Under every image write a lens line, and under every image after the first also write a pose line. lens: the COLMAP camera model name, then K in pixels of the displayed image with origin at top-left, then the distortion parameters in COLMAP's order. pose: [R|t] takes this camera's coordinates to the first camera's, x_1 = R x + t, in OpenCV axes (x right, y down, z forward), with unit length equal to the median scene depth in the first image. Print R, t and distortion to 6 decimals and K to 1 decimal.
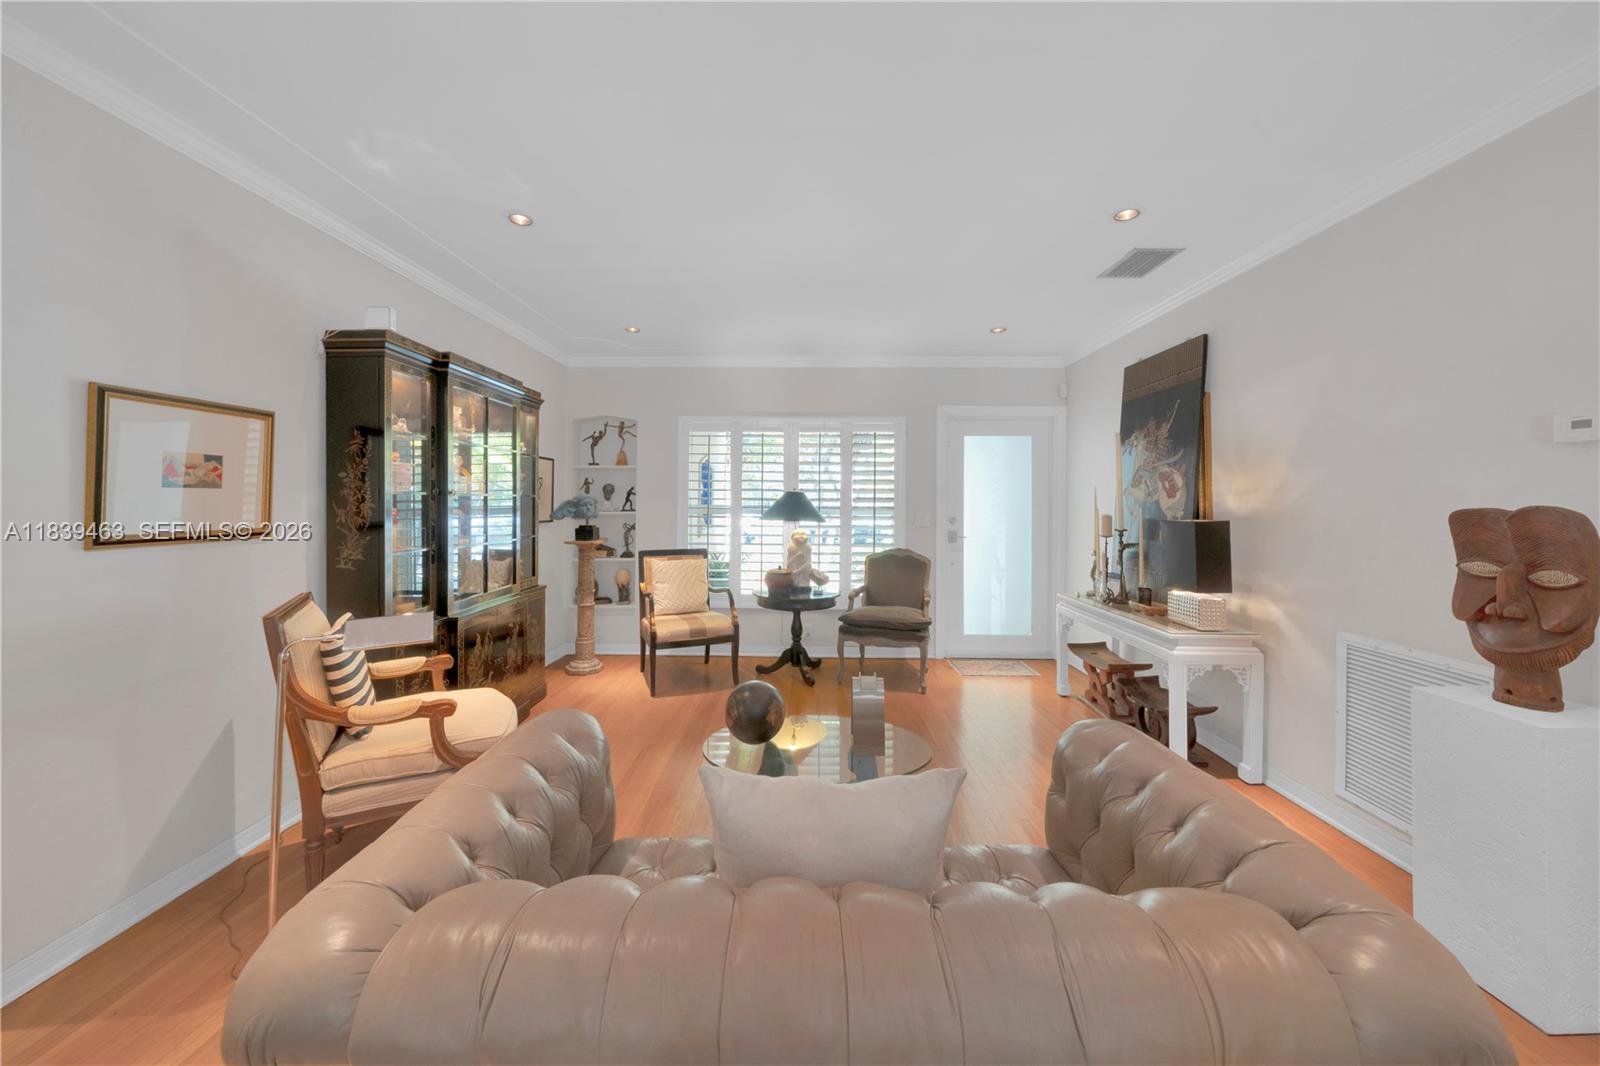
lens RADIAL K [[567.9, 0, 794.2], [0, 567.9, 491.7], [0, 0, 1]] dist [-0.005532, -0.000101]
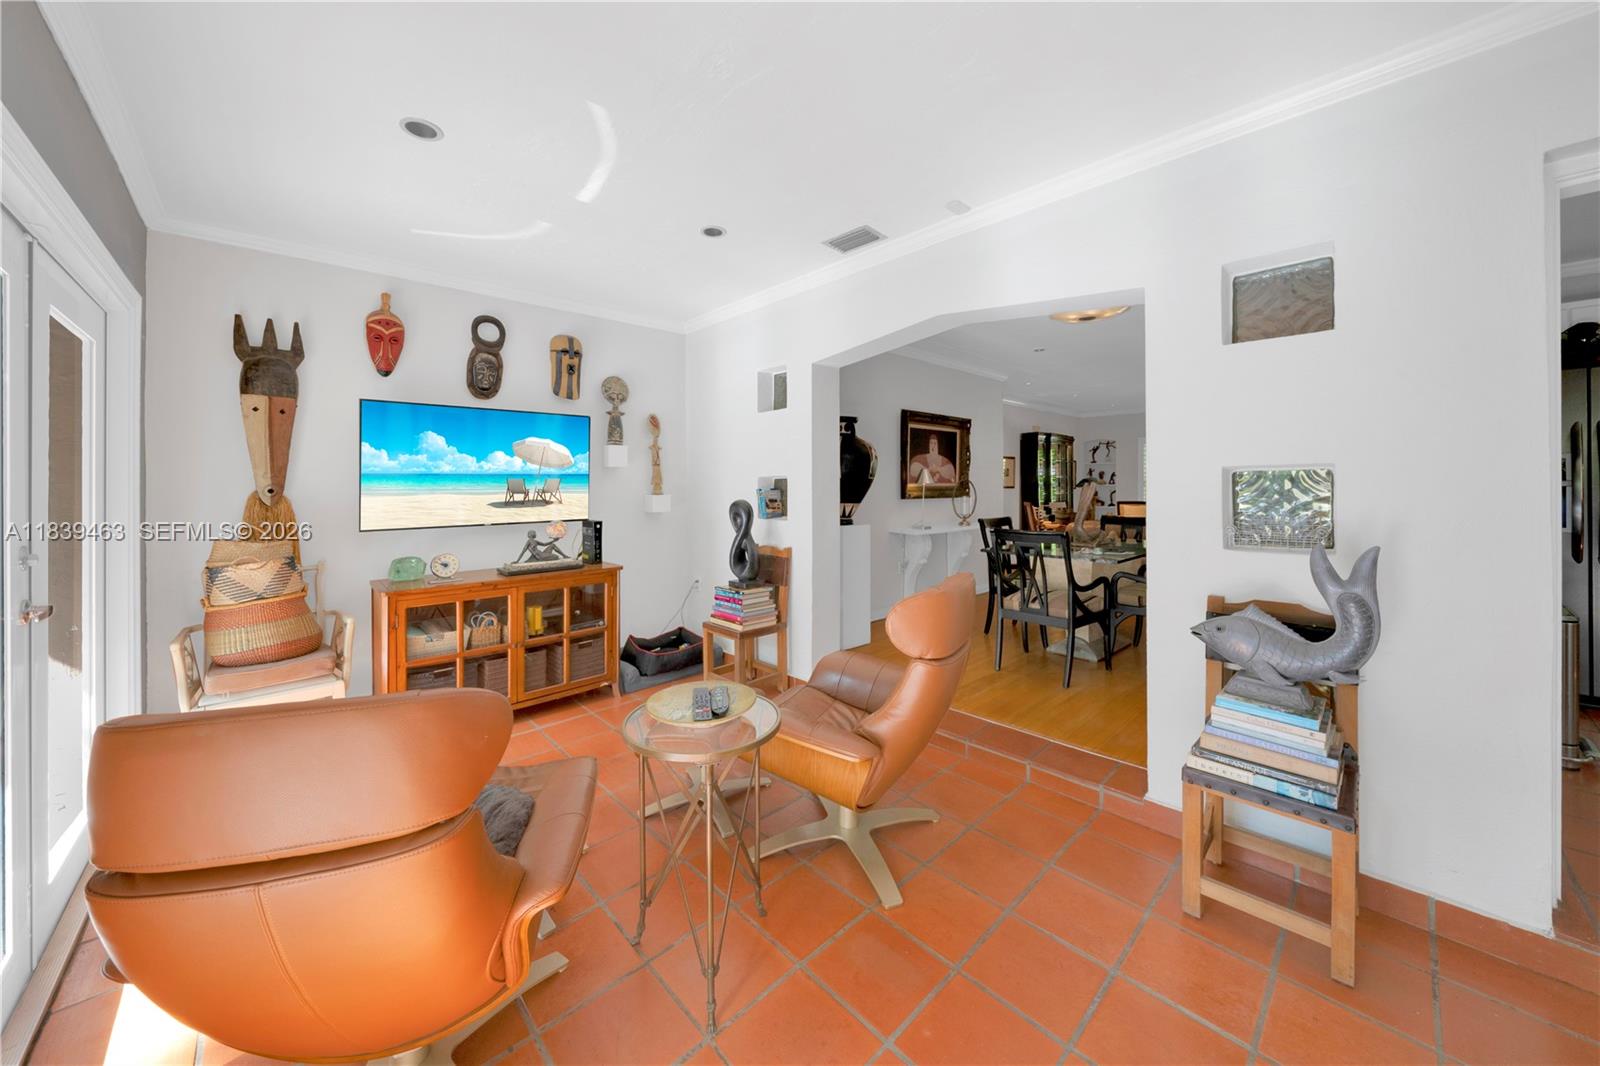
lens RADIAL K [[567.9, 0, 794.2], [0, 567.9, 491.7], [0, 0, 1]] dist [-0.005532, -0.000101]
pose [[0.700623, 0.004437, -0.713518, 0.425606], [0.017397, 0.999577, 0.023298, -0.007609], [0.713319, -0.028736, 0.700250, -1.461993]]
